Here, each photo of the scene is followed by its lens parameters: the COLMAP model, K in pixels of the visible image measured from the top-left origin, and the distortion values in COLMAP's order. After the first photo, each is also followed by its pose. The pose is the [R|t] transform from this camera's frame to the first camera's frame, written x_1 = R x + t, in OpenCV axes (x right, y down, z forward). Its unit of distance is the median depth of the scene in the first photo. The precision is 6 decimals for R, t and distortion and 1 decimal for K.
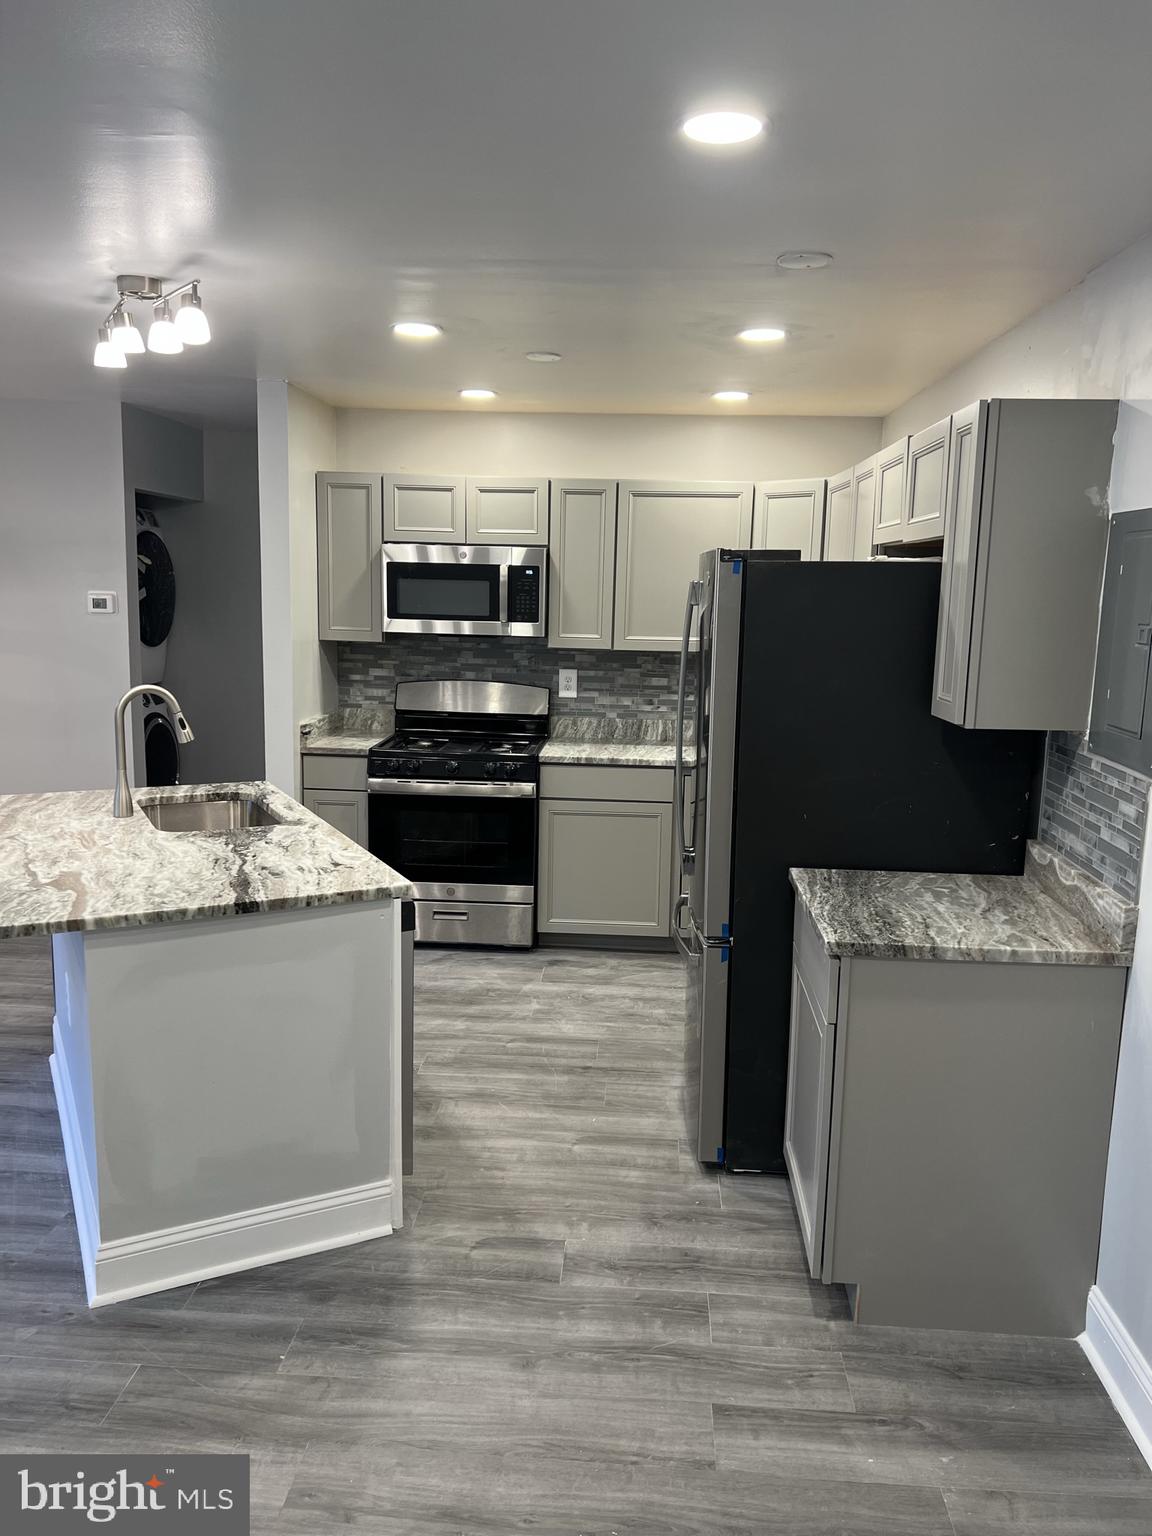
lens RADIAL K [[1153.2, 0, 579.9], [0, 1153.2, 782.6], [0, 0, 1]] dist [0.005024, 0.000801]
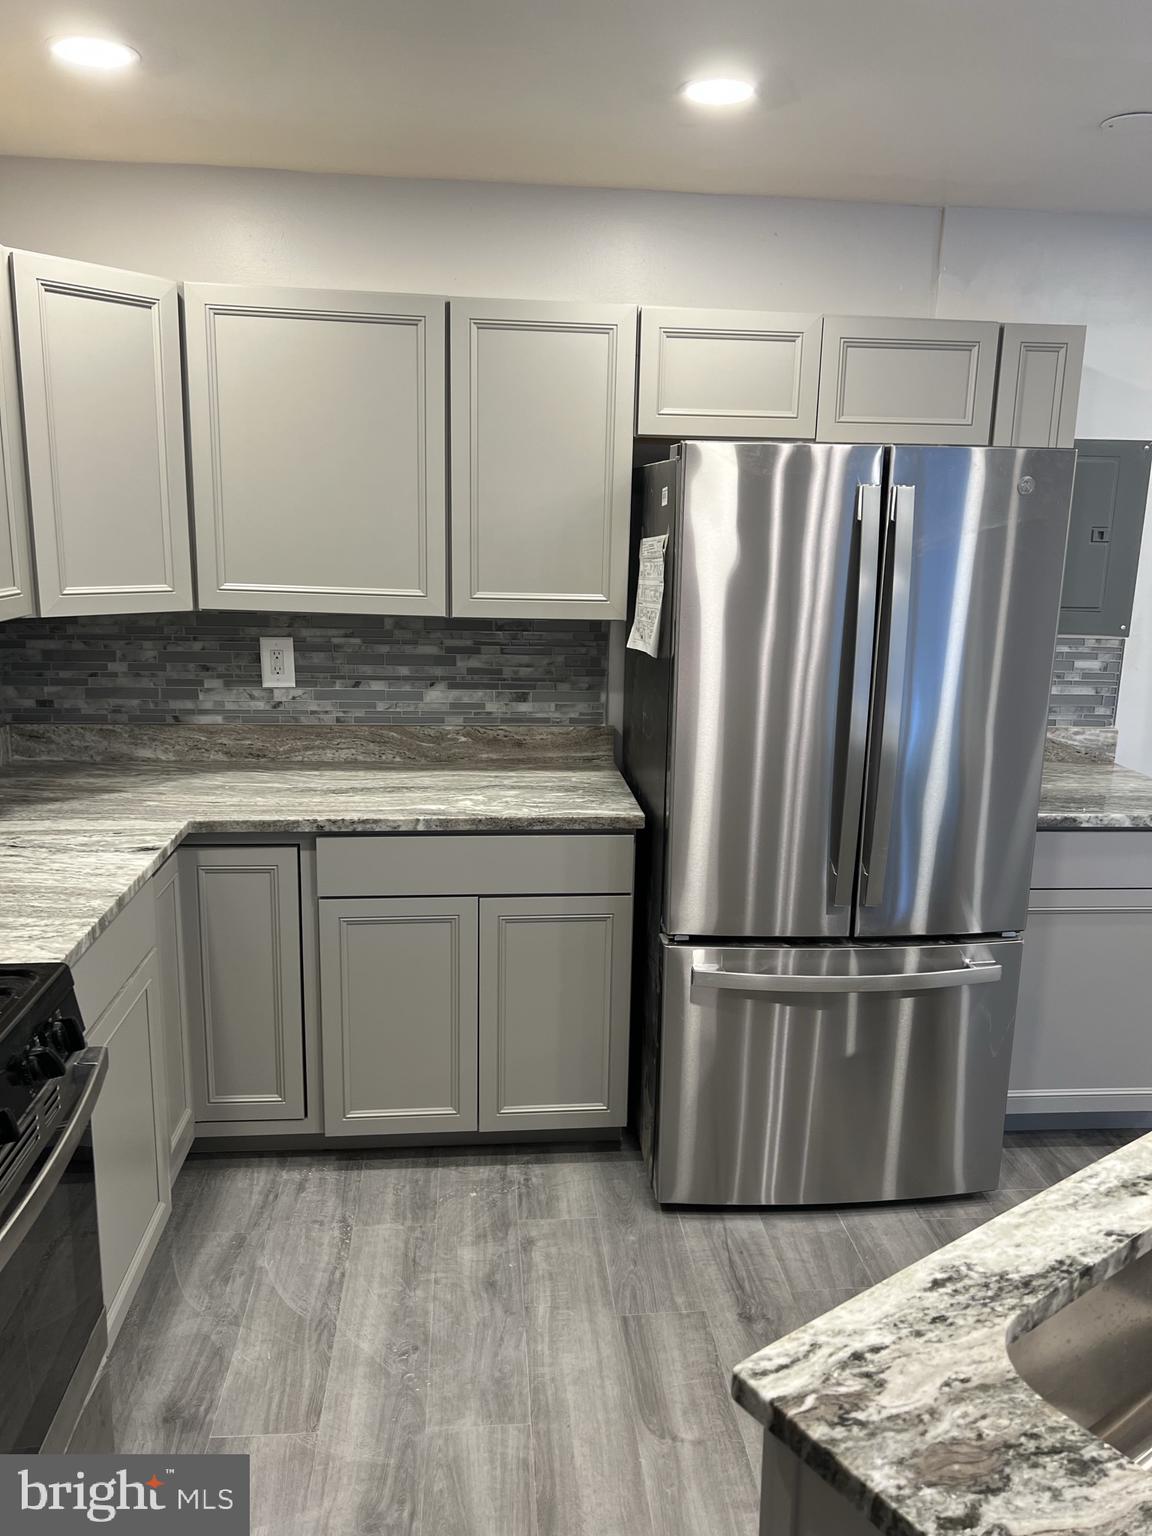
lens RADIAL K [[1141.5, 0, 584.0], [0, 1141.5, 768.6], [0, 0, 1]] dist [0.043315, -0.059264]
pose [[-0.163743, -0.229350, 0.959472, -0.417421], [0.142881, 0.956830, 0.253103, -0.158710], [-0.976101, 0.178535, -0.123905, 0.959530]]
